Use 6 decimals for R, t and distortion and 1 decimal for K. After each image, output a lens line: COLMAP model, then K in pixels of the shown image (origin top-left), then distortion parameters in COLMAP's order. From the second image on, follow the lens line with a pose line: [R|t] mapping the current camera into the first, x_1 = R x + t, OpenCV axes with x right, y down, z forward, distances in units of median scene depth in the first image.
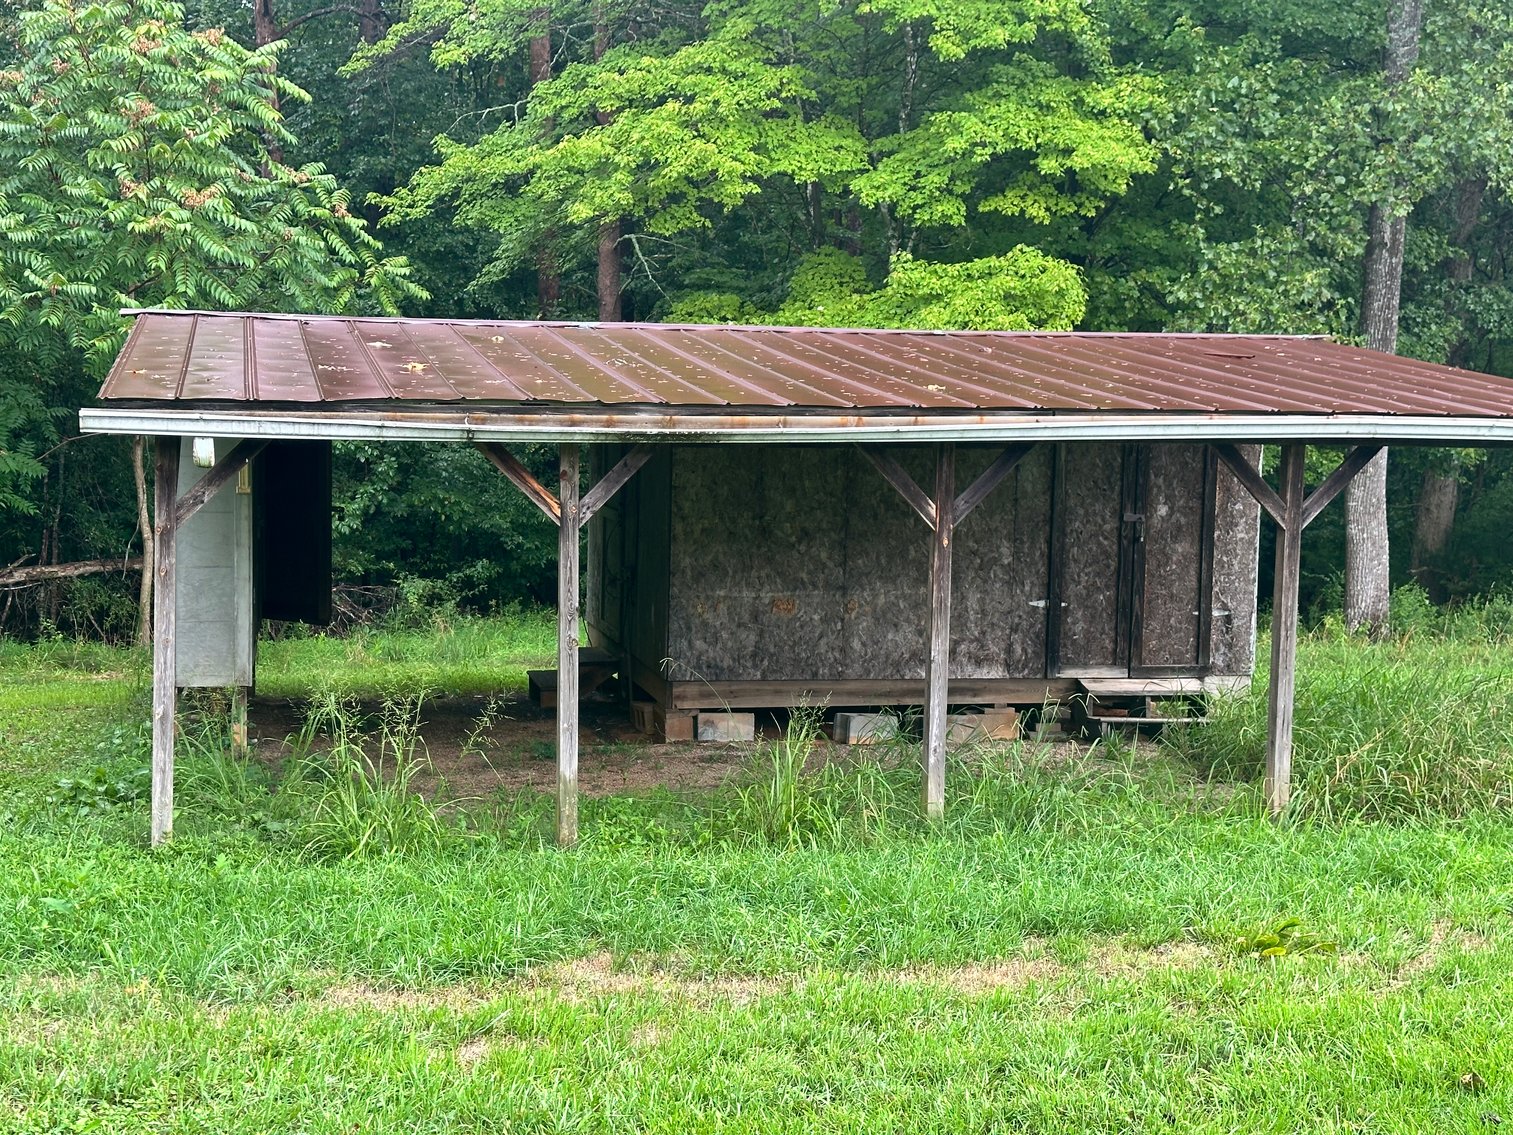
lens RADIAL K [[2119.8, 0, 756.5], [0, 2119.8, 569.1], [0, 0, 1]] dist [0.020085, 0.000000]
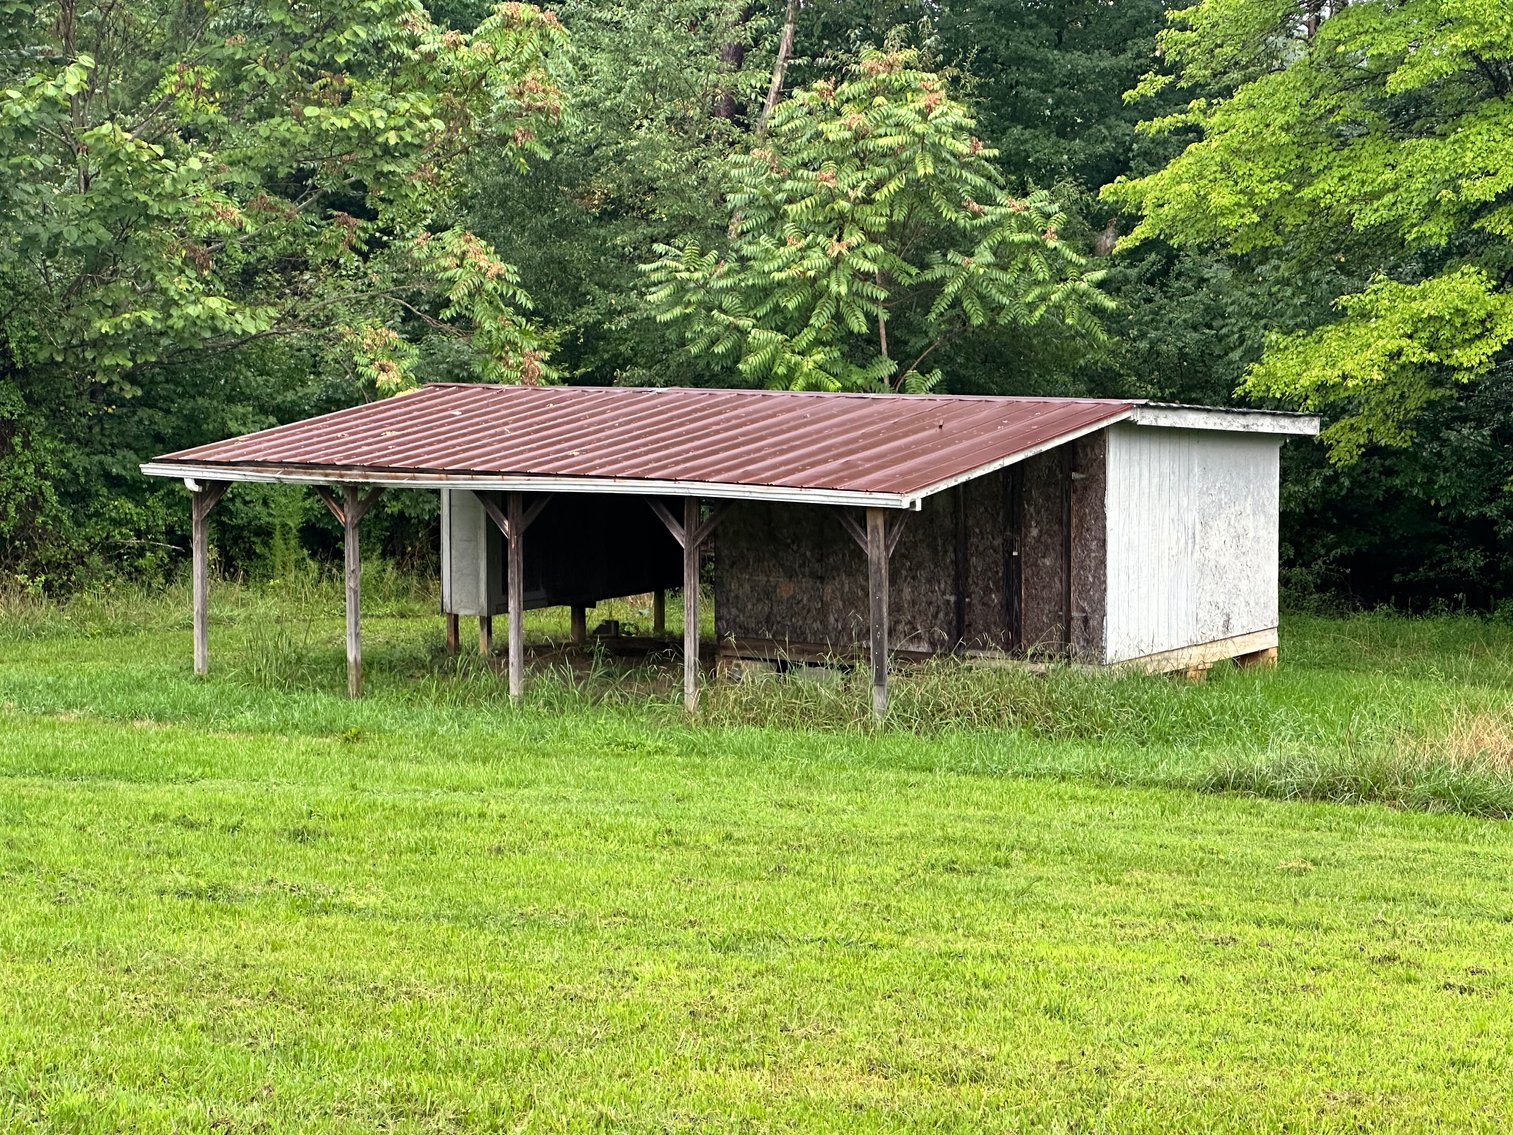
lens RADIAL K [[3434.2, 0, 756.6], [0, 3434.2, 567.3], [0, 0, 1]] dist [0.078897, 0.000000]
pose [[0.694116, 0.050887, -0.718063, 1.640471], [-0.042612, 0.998654, 0.029581, -0.063344], [0.718601, 0.010065, 0.695350, -0.604980]]
